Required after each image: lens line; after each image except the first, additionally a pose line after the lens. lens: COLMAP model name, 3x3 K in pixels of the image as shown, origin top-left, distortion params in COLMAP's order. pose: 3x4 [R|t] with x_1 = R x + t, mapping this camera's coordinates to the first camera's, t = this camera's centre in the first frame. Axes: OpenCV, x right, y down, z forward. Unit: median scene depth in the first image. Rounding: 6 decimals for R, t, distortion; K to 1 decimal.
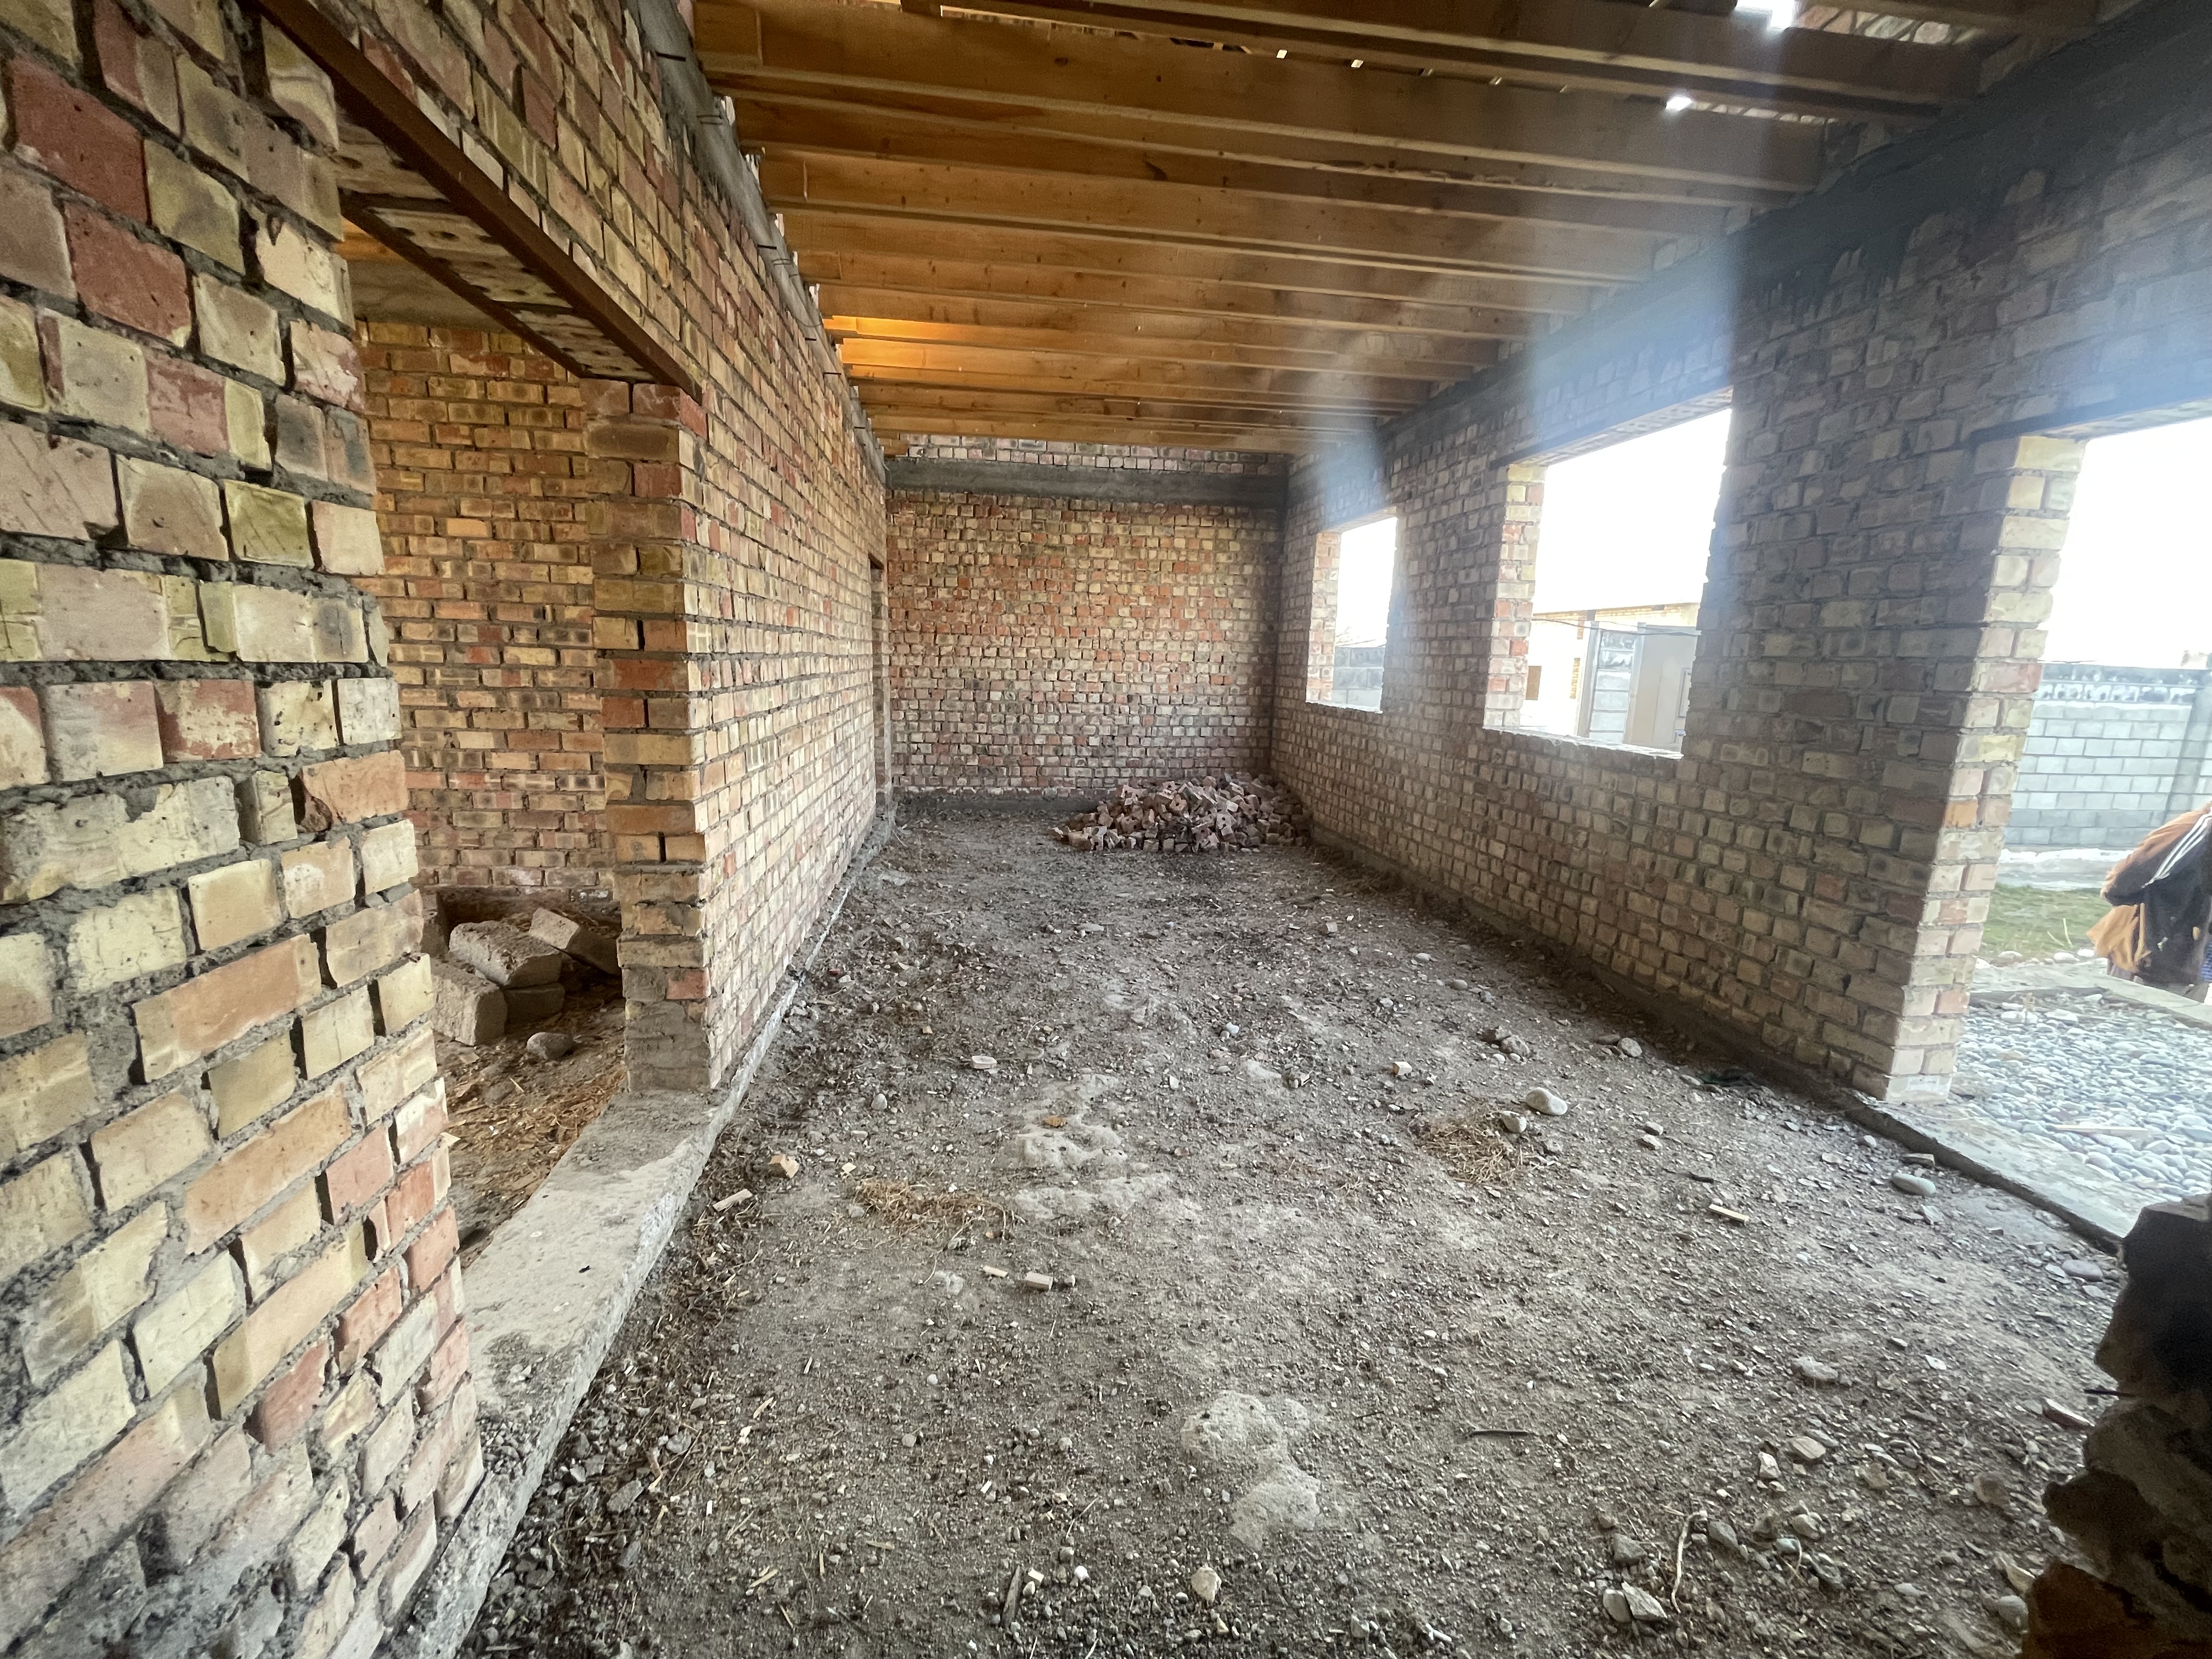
lens RADIAL K [[882.6, 0, 1099.0], [0, 882.6, 826.2], [0, 0, 1]] dist [-0.003437, -0.000132]
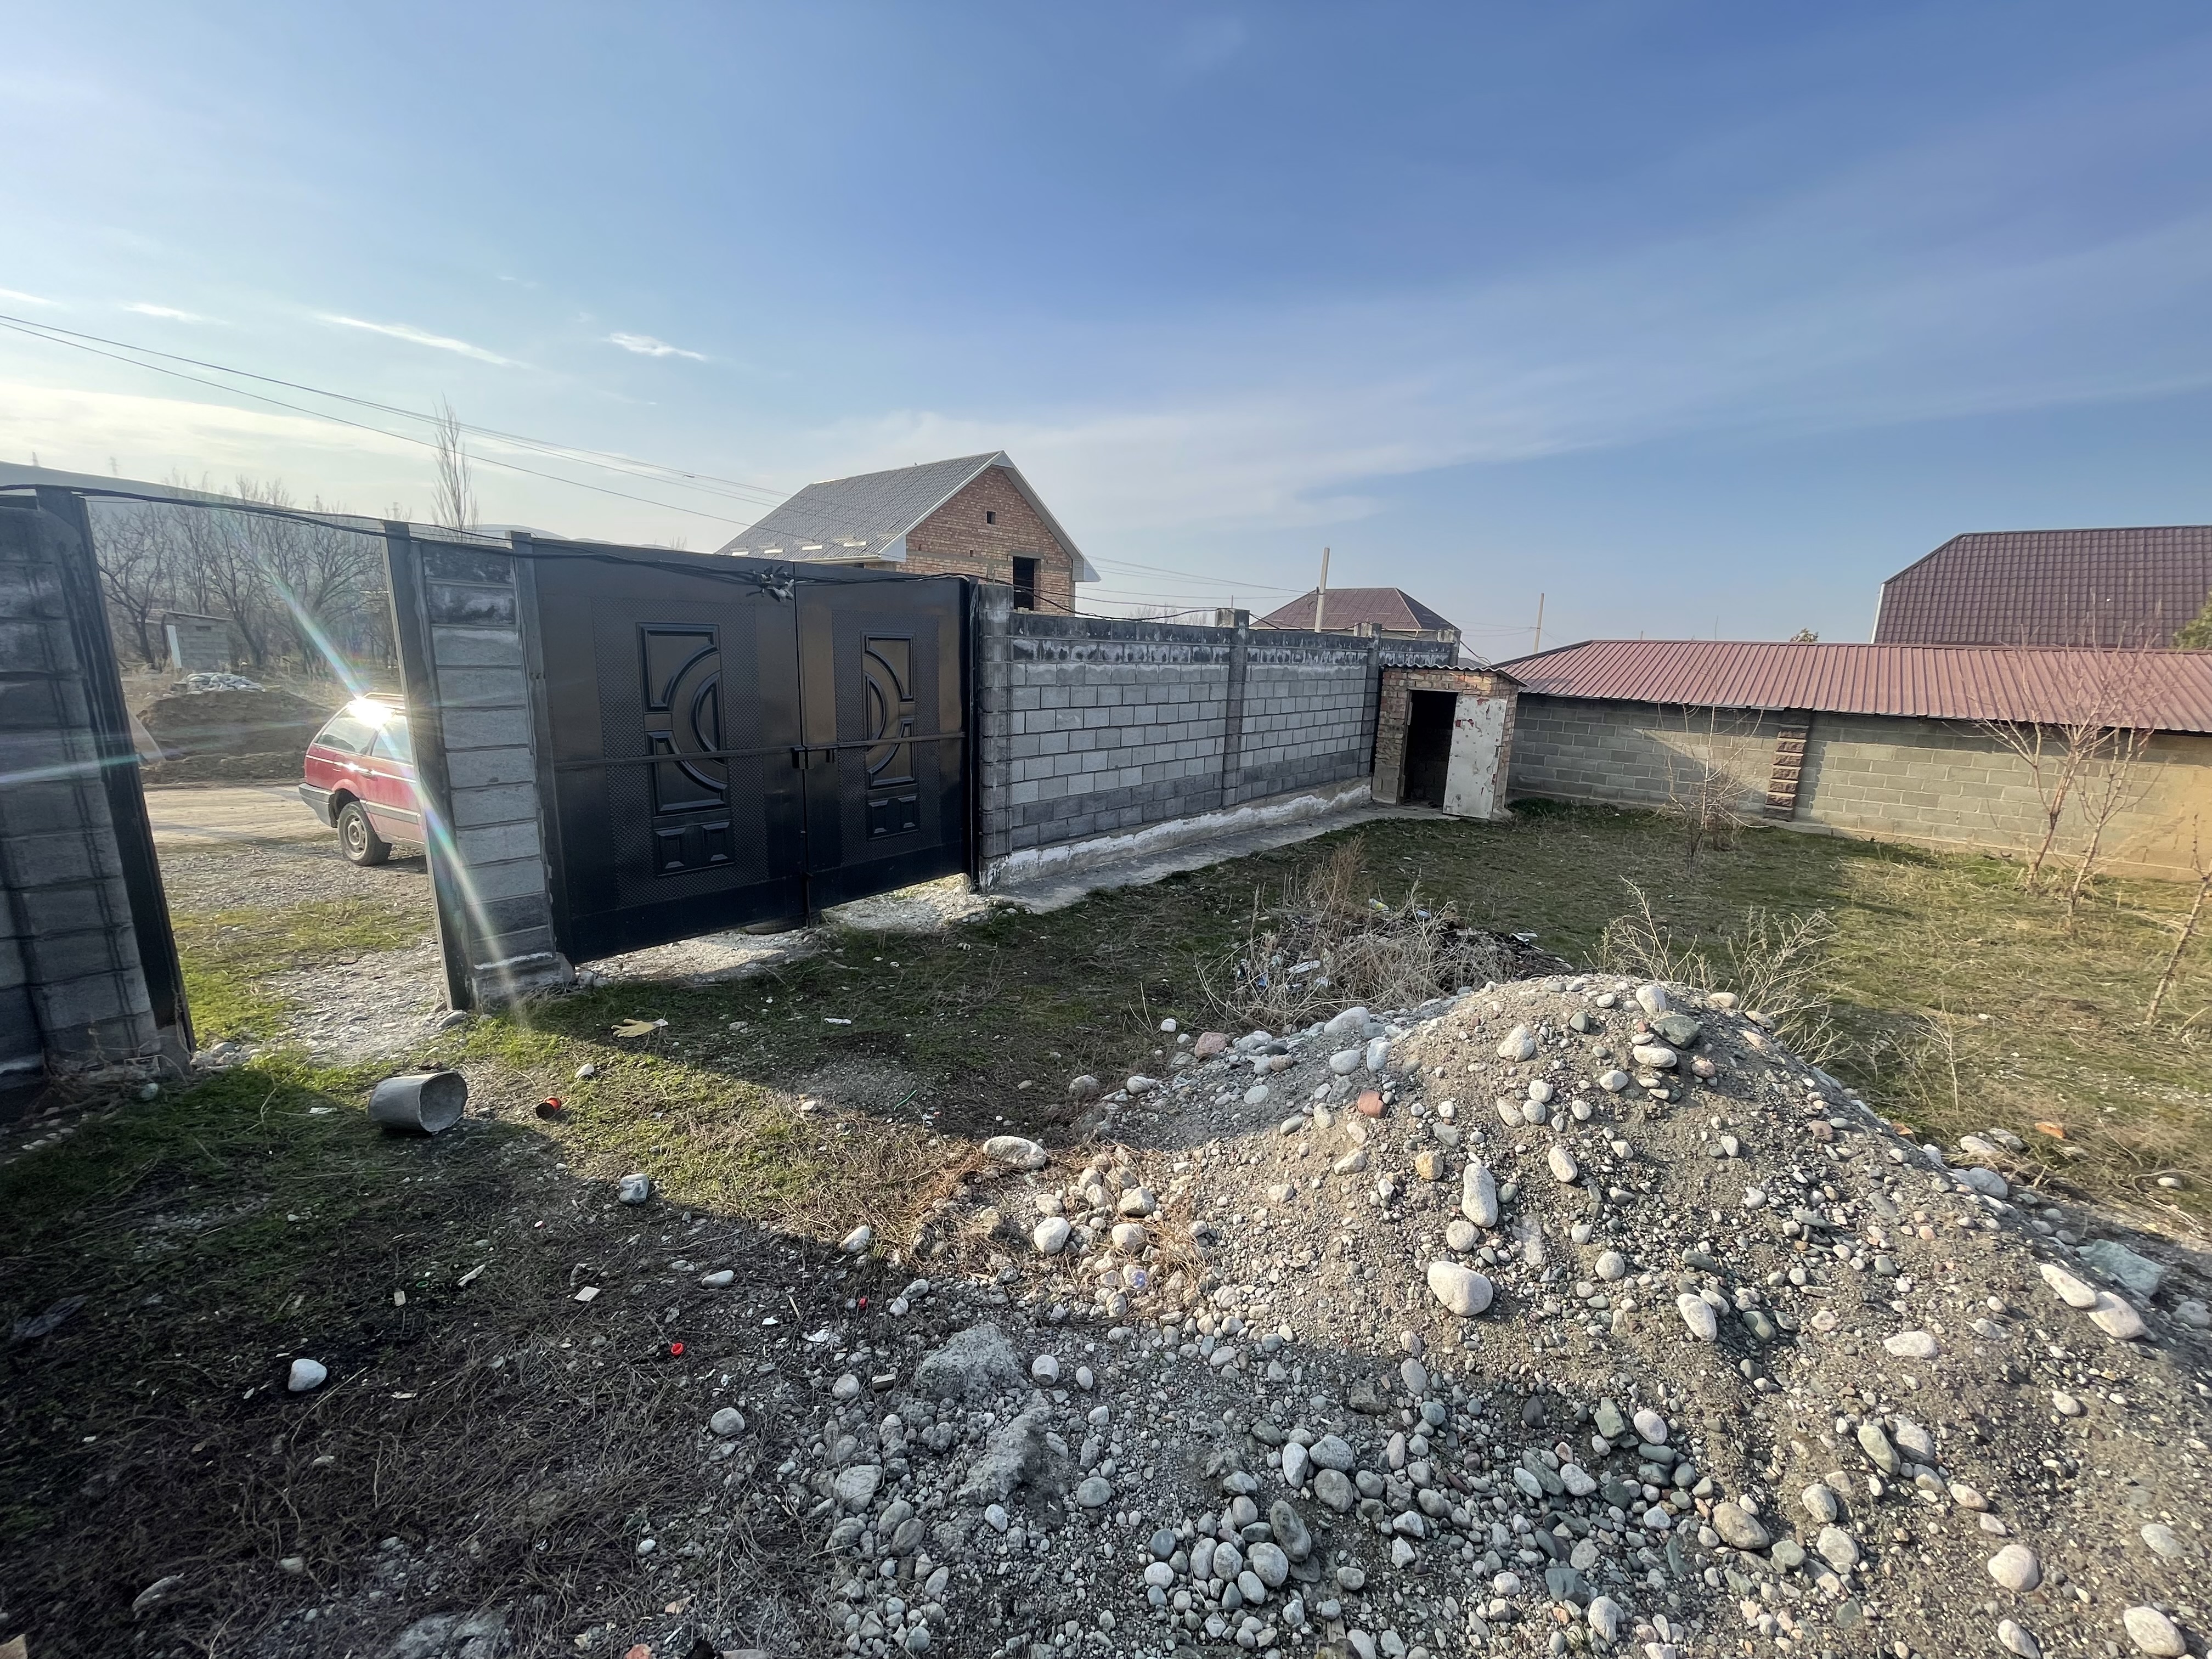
lens RADIAL K [[882.6, 0, 1101.6], [0, 882.6, 828.6], [0, 0, 1]] dist [-0.003437, -0.000132]
pose [[0.737629, -0.146444, 0.659134, 0.455660], [0.117413, 0.989144, 0.088369, -0.059555], [-0.664920, 0.012208, 0.746815, 0.353775]]
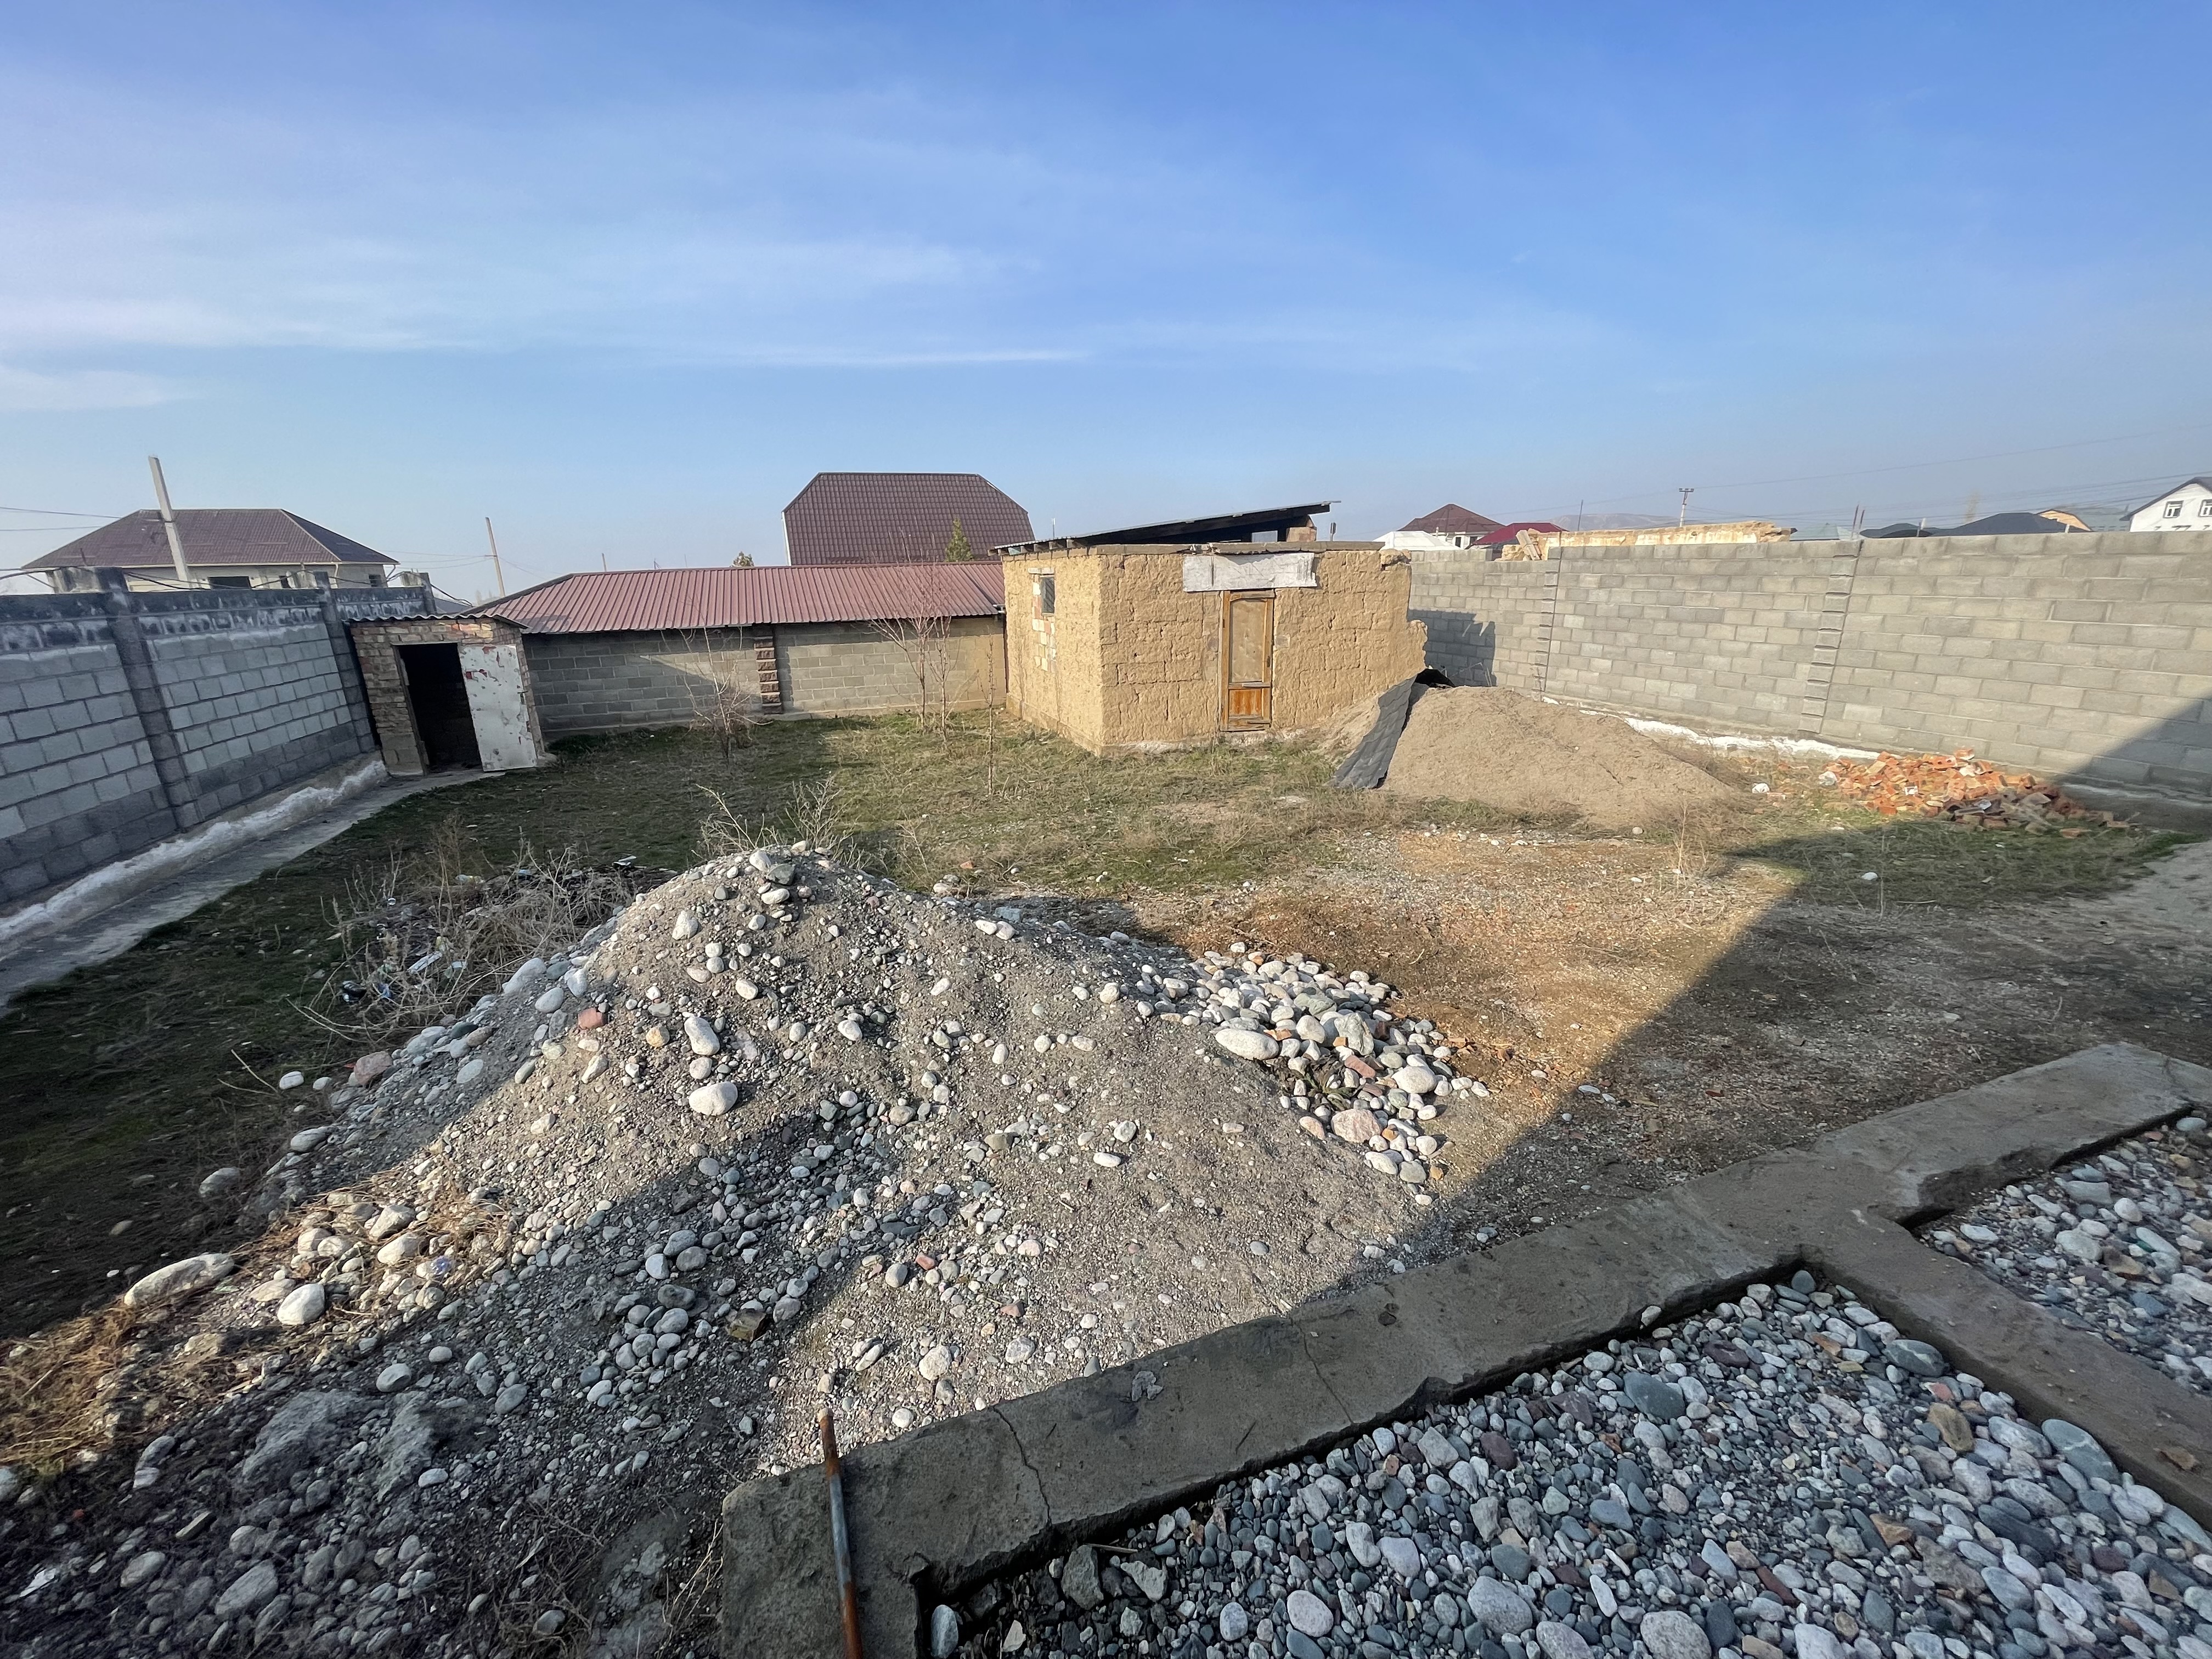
lens RADIAL K [[882.6, 0, 1106.4], [0, 882.6, 830.5], [0, 0, 1]] dist [-0.003437, -0.000132]
pose [[-0.211569, -0.303105, 0.929175, 0.341716], [0.197566, 0.917807, 0.344381, -0.083731], [-0.957187, 0.256434, -0.134297, 0.346926]]
